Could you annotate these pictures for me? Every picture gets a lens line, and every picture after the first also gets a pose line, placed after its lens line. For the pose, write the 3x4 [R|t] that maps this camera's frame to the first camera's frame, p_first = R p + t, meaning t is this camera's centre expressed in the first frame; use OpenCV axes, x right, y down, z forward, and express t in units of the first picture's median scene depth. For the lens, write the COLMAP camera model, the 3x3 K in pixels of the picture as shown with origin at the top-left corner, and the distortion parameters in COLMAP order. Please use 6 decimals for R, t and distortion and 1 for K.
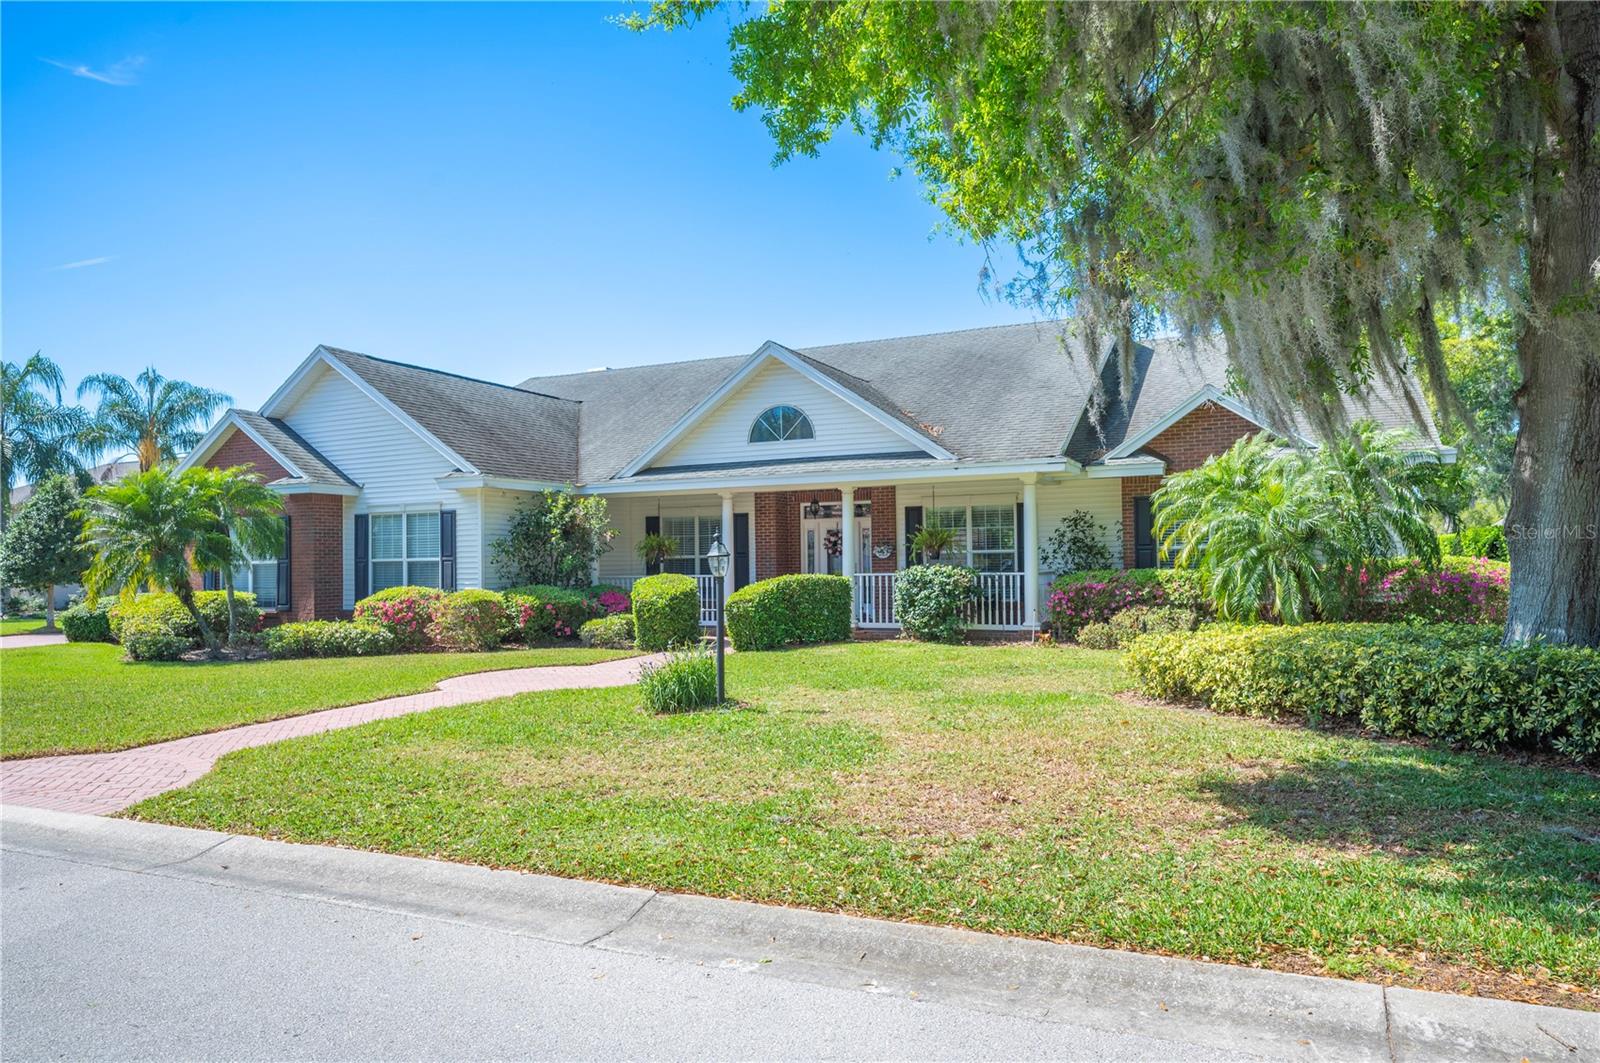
lens RADIAL K [[1009.4, 0, 800.0], [0, 1009.4, 531.5], [0, 0, 1]] dist [-0.001471, -0.000252]
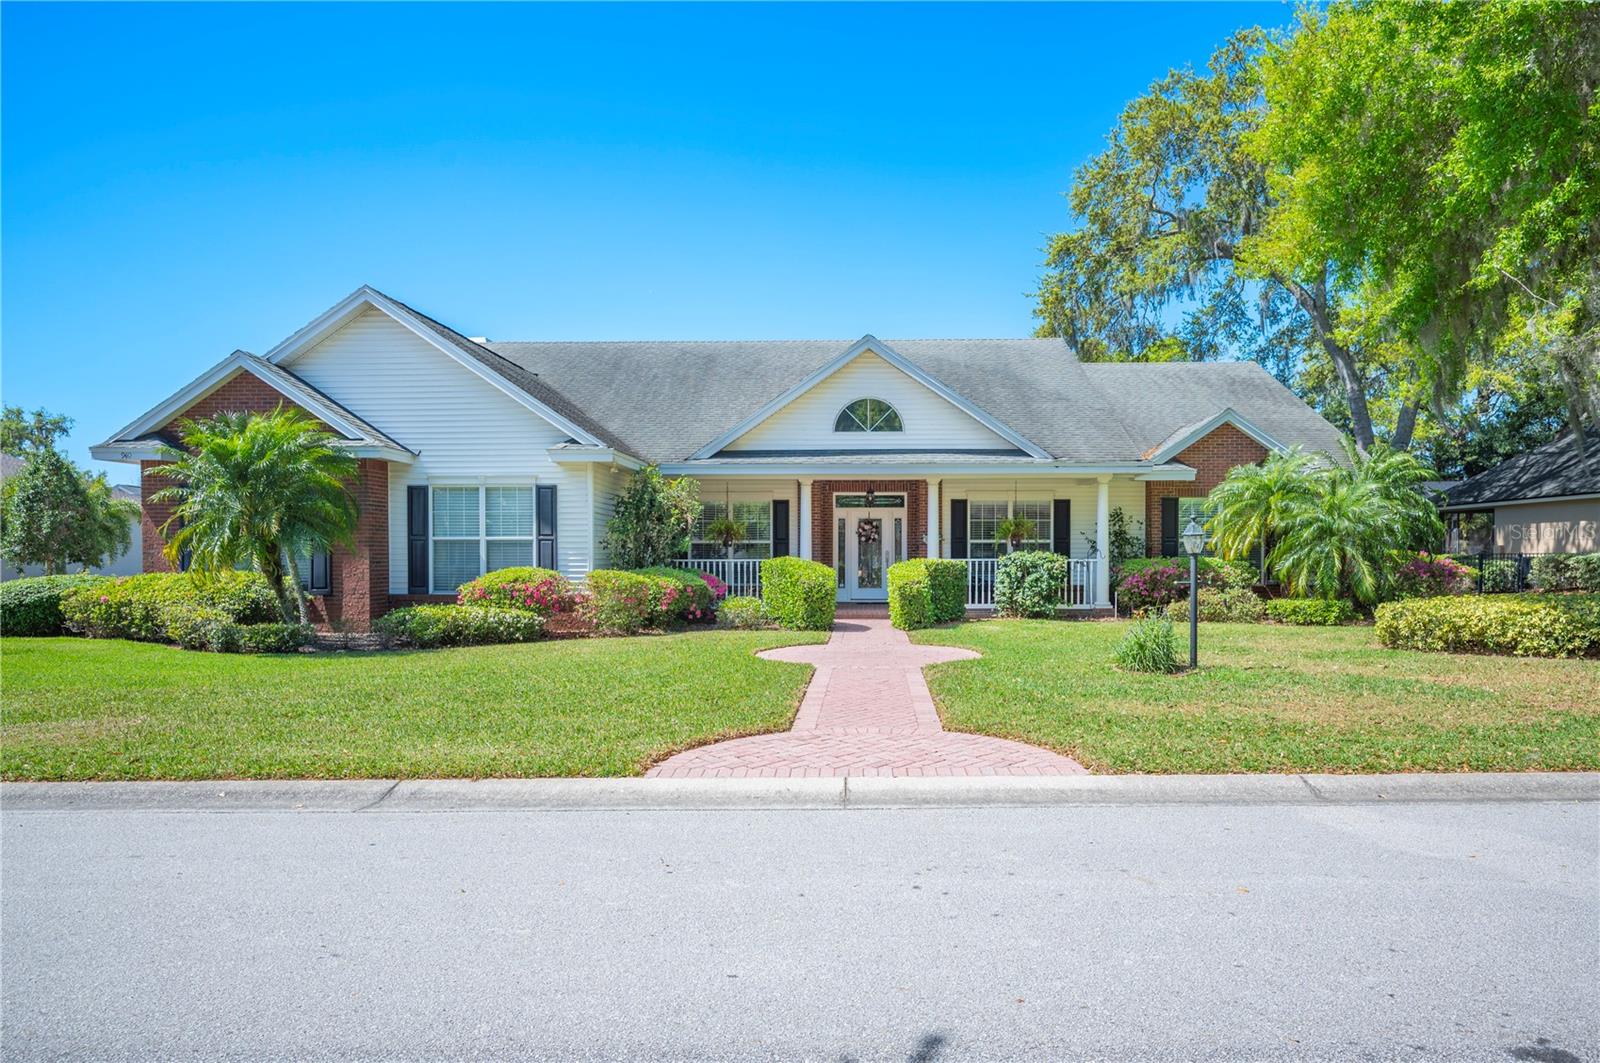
lens RADIAL K [[981.4, 0, 837.7], [0, 981.4, 566.0], [0, 0, 1]] dist [-0.001652, -0.000500]
pose [[0.918673, 0.009218, 0.394912, -0.453118], [-0.024023, 0.999181, 0.032561, 0.017062], [-0.394288, -0.039400, 0.918142, 0.073435]]
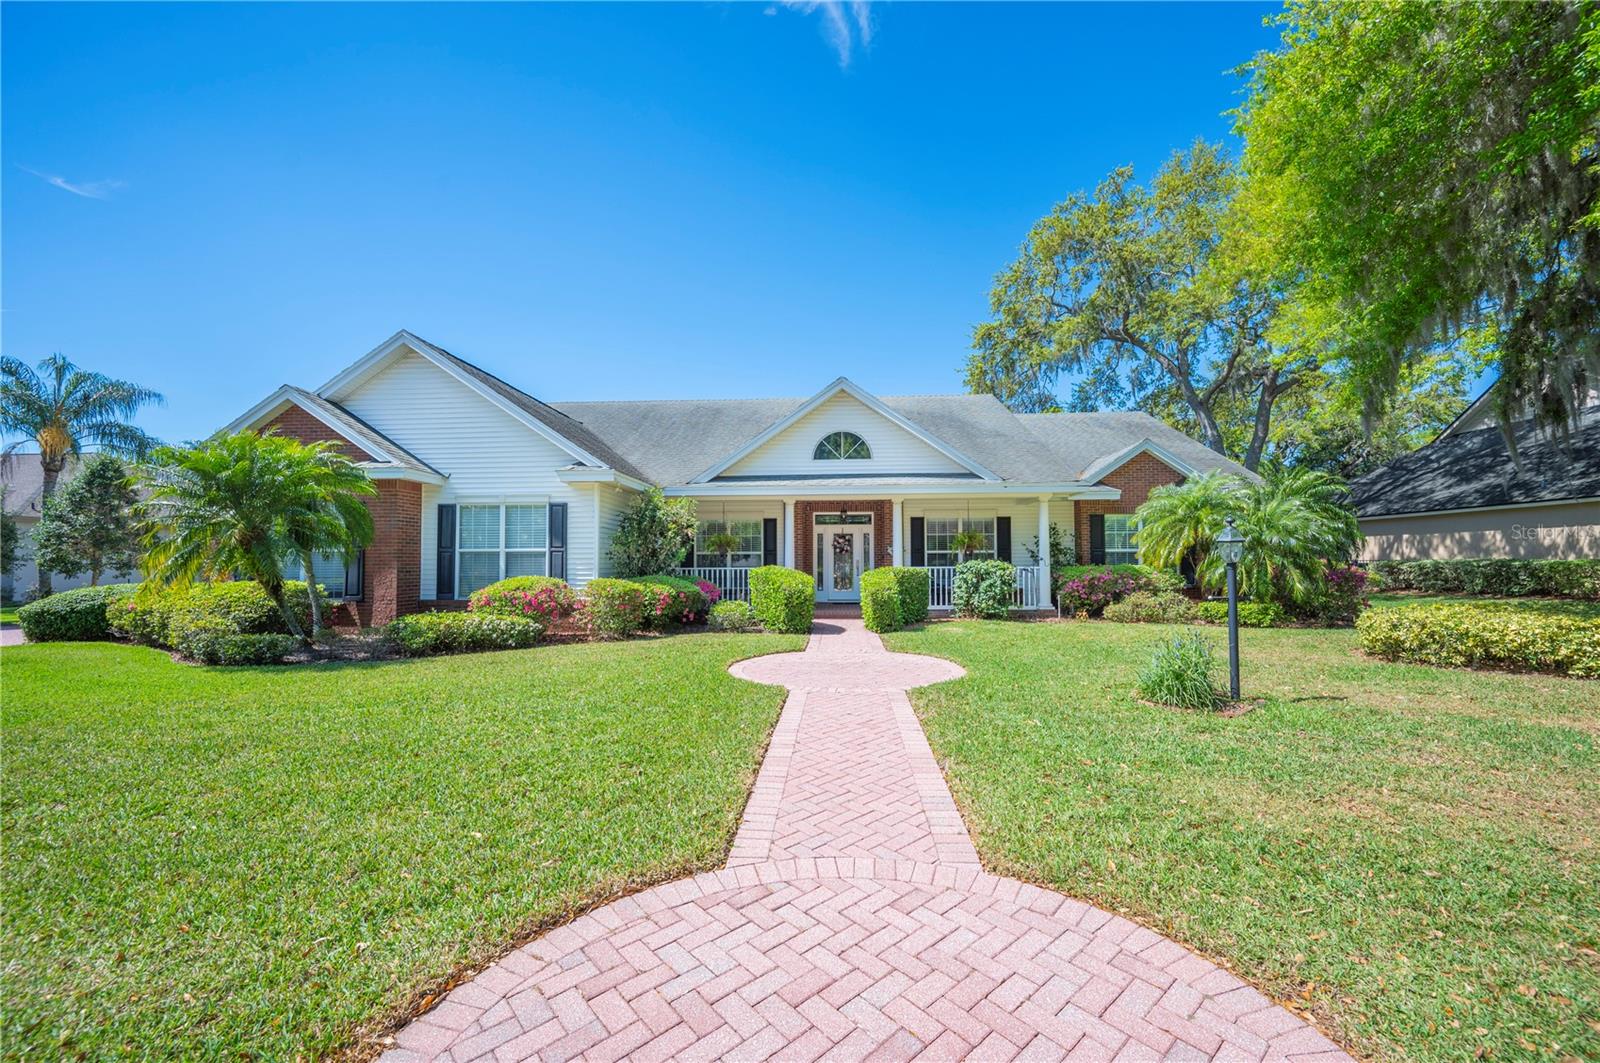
lens RADIAL K [[631.1, 0, 801.1], [0, 631.1, 539.0], [0, 0, 1]] dist [-0.001230, -0.000083]
pose [[0.930200, 0.024475, 0.366237, -0.350212], [-0.020543, 0.999682, -0.014629, 0.020337], [-0.366478, 0.006084, 0.930407, 0.301955]]
